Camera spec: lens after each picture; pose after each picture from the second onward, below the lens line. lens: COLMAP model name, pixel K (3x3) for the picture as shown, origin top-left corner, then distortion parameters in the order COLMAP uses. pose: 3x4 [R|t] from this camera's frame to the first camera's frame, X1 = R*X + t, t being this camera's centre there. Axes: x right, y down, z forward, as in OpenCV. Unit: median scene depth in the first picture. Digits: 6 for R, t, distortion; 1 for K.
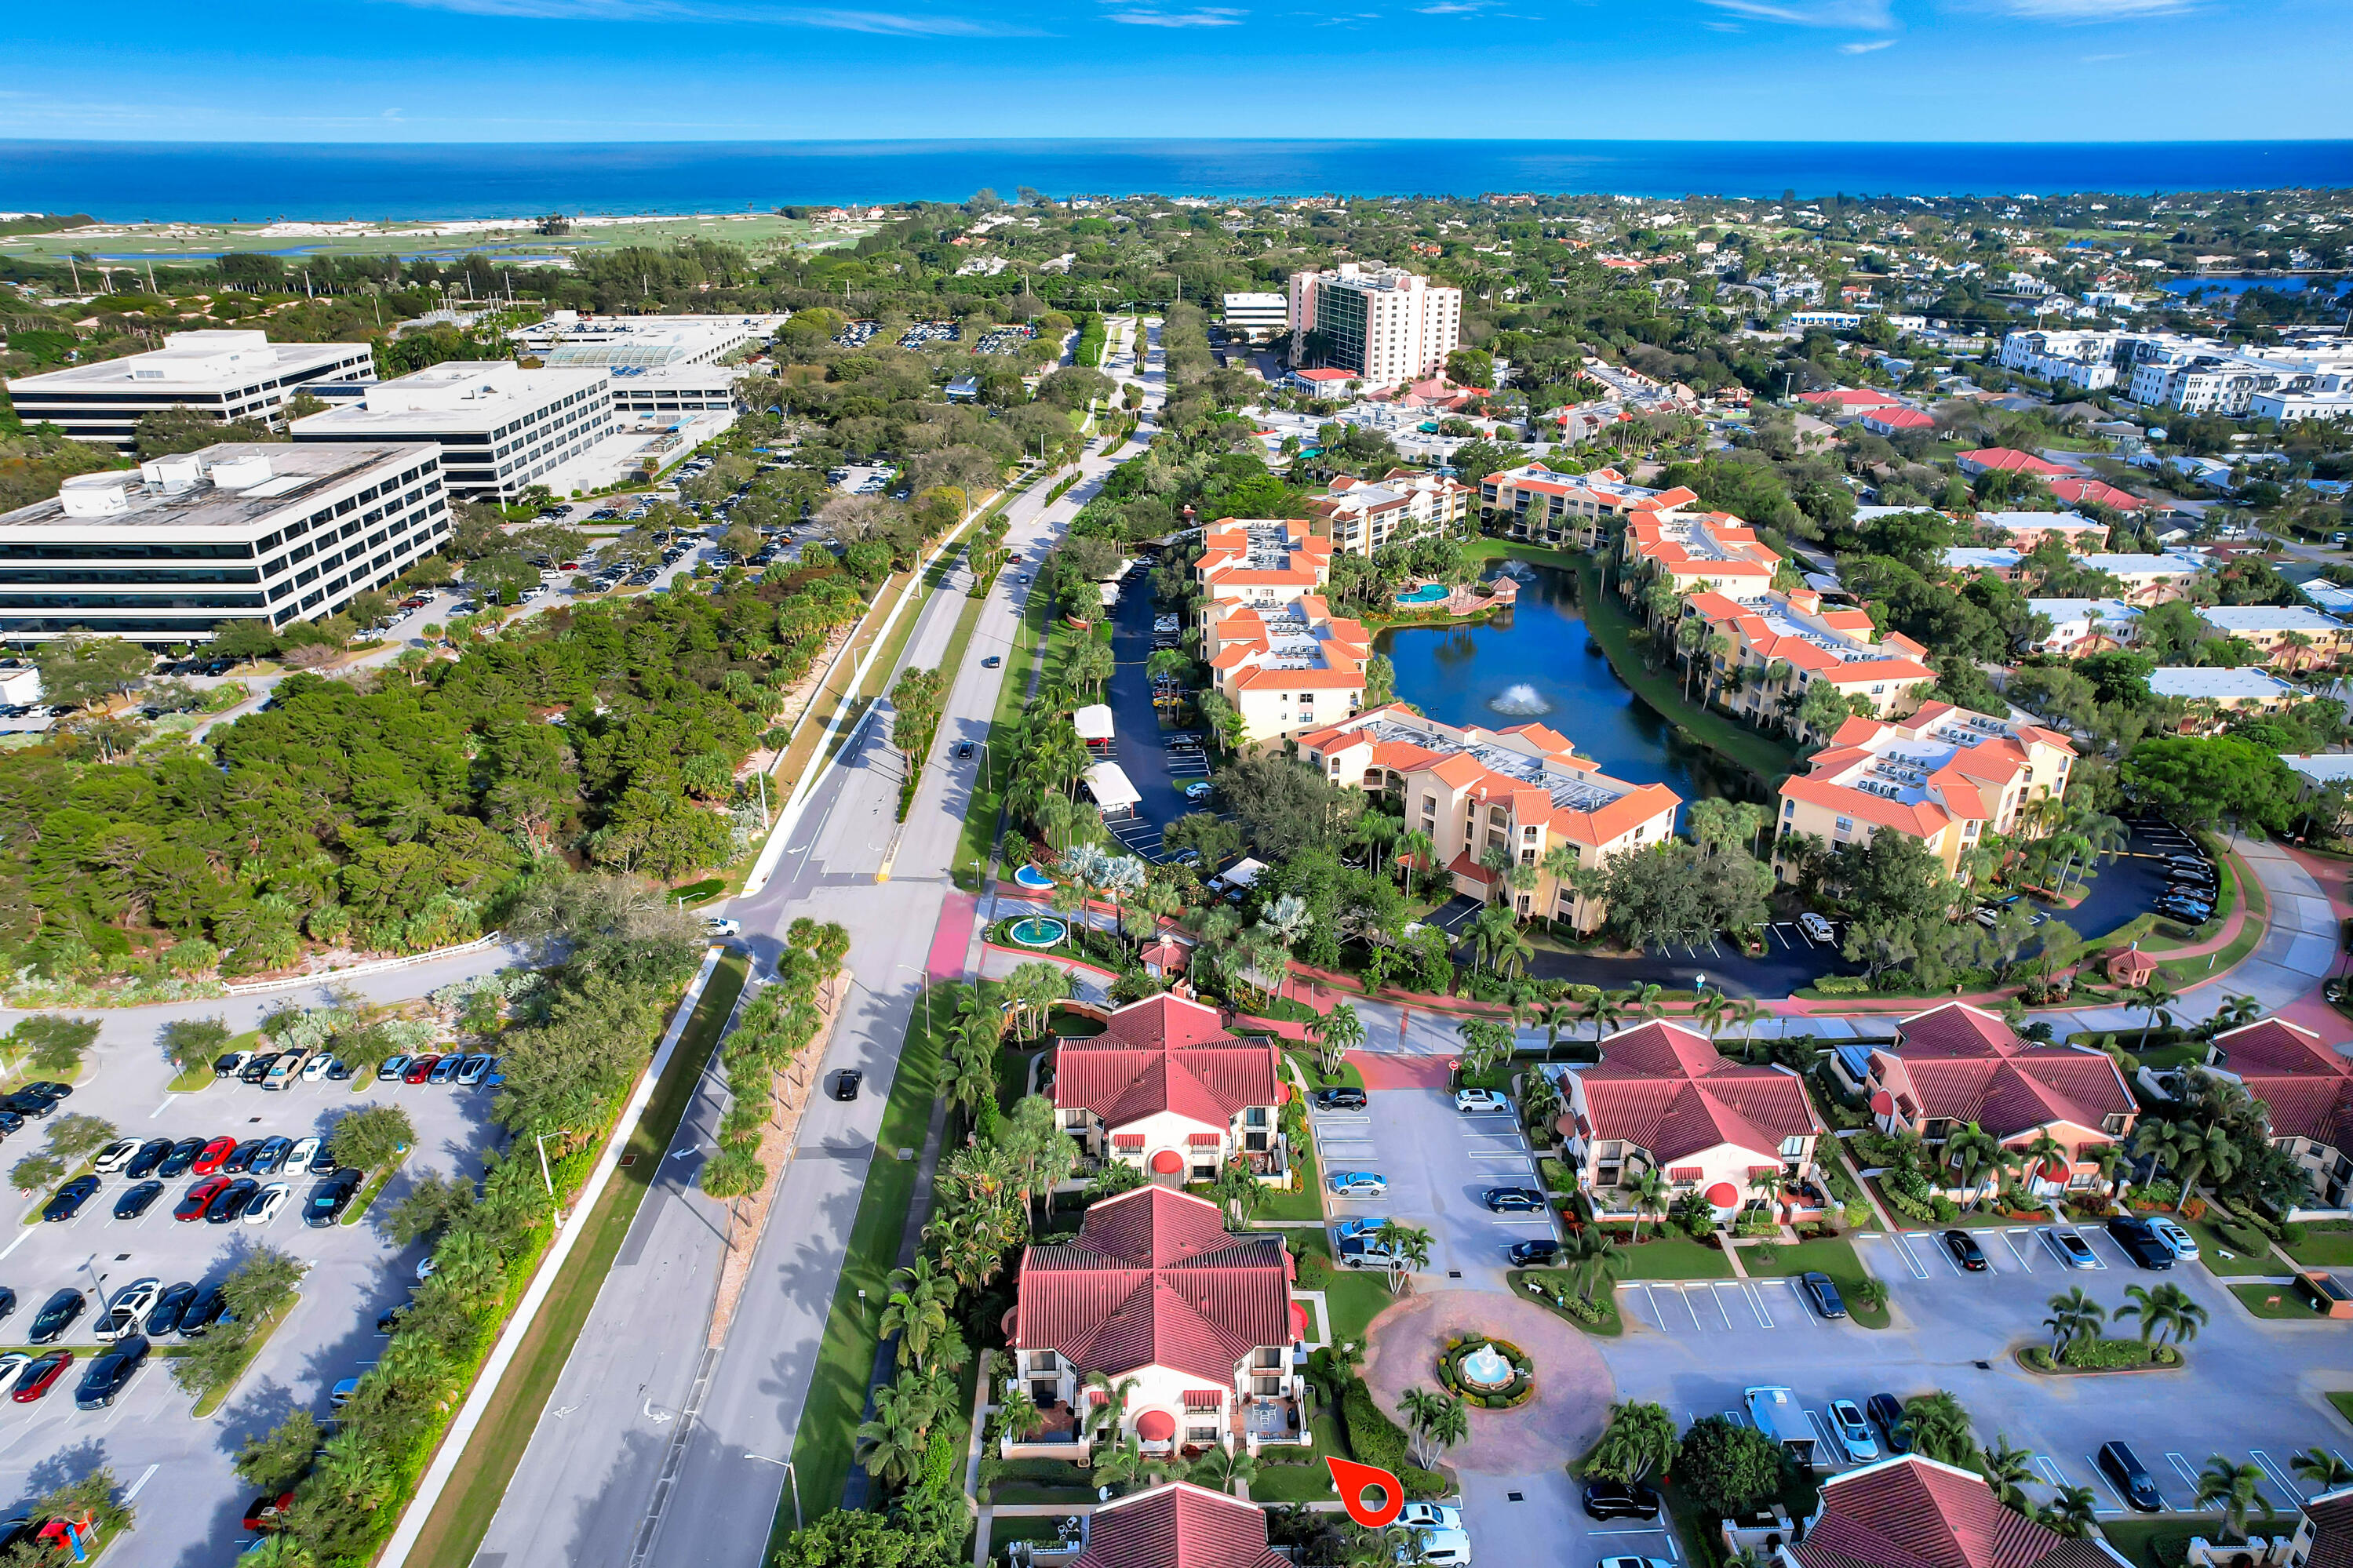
lens RADIAL K [[1531.9, 0, 1148.6], [0, 1531.9, 794.4], [0, 0, 1]] dist [-0.071805, 0.074412]
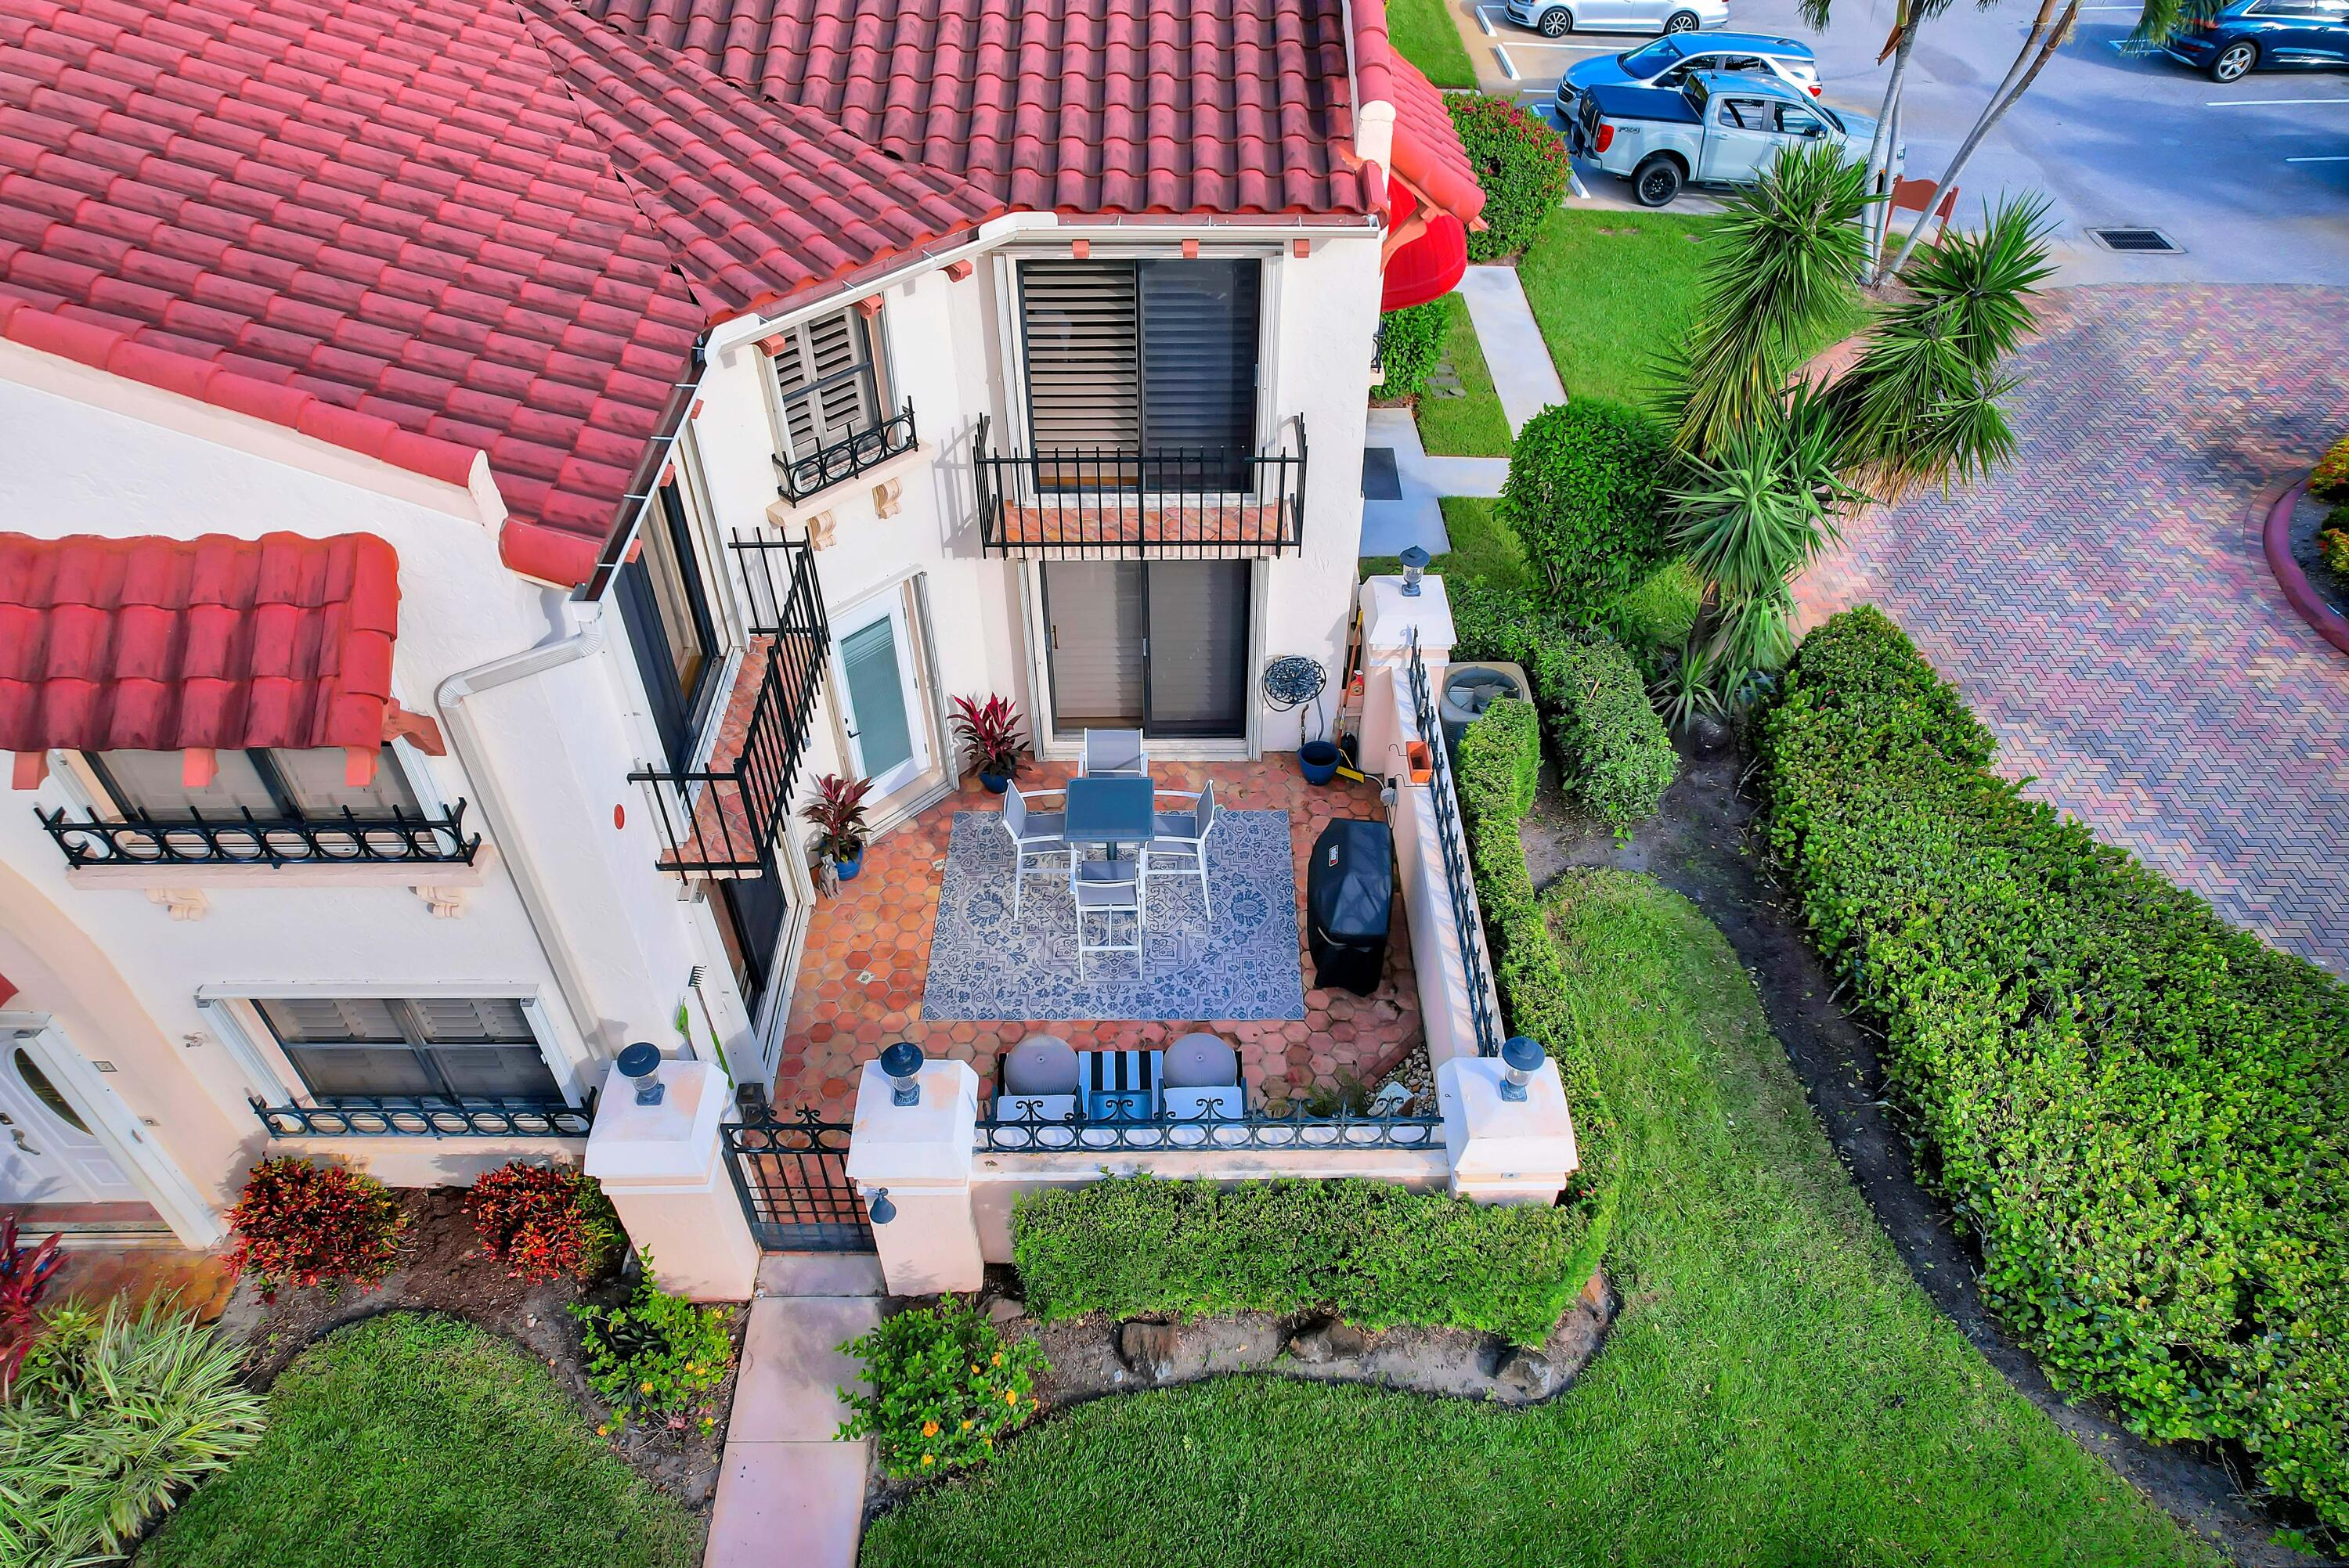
lens RADIAL K [[1529.4, 0, 1146.7], [0, 1529.4, 794.4], [0, 0, 1]] dist [-0.071805, 0.074412]
pose [[0.999792, 0.007095, -0.019140, 0.036610], [-0.000318, 0.942942, 0.332955, 0.163950], [0.020410, -0.332880, 0.942748, 0.401553]]
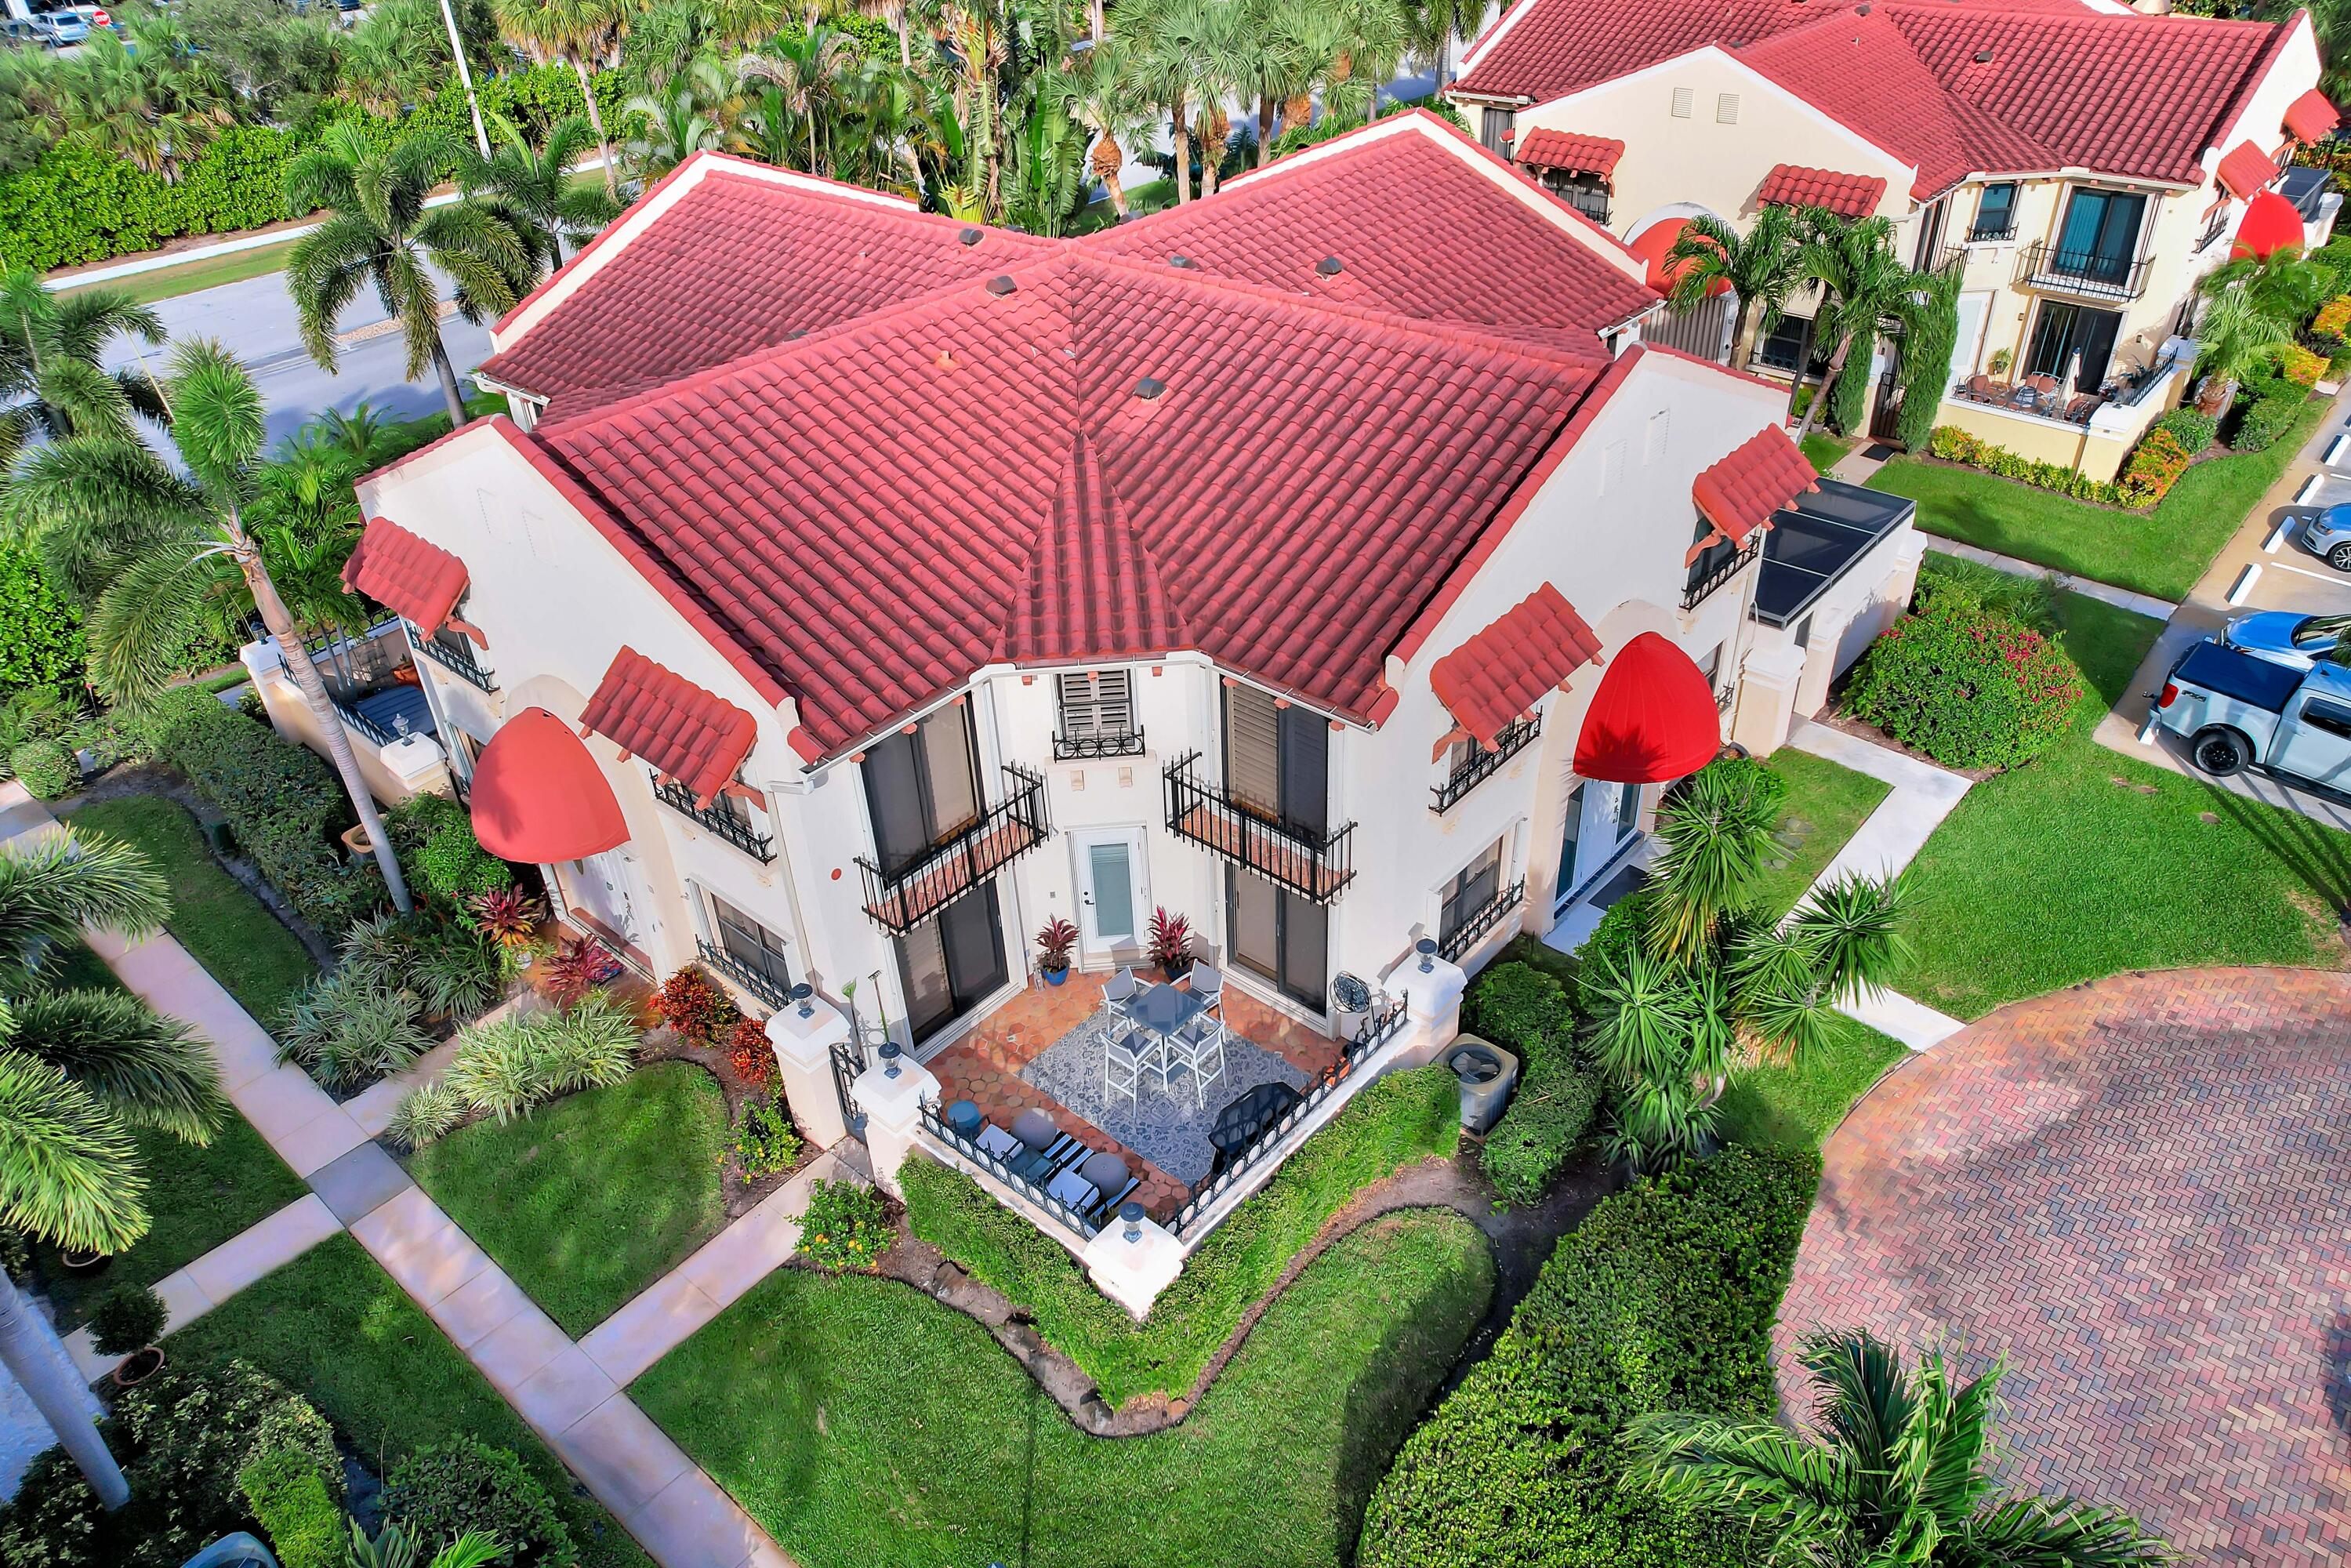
lens RADIAL K [[1530.9, 0, 1147.6], [0, 1530.9, 794.4], [0, 0, 1]] dist [-0.071805, 0.074412]
pose [[0.735639, 0.356838, -0.575763, 0.075453], [-0.224830, 0.930433, 0.289390, 0.148277], [0.638974, -0.083438, 0.764690, 0.389082]]
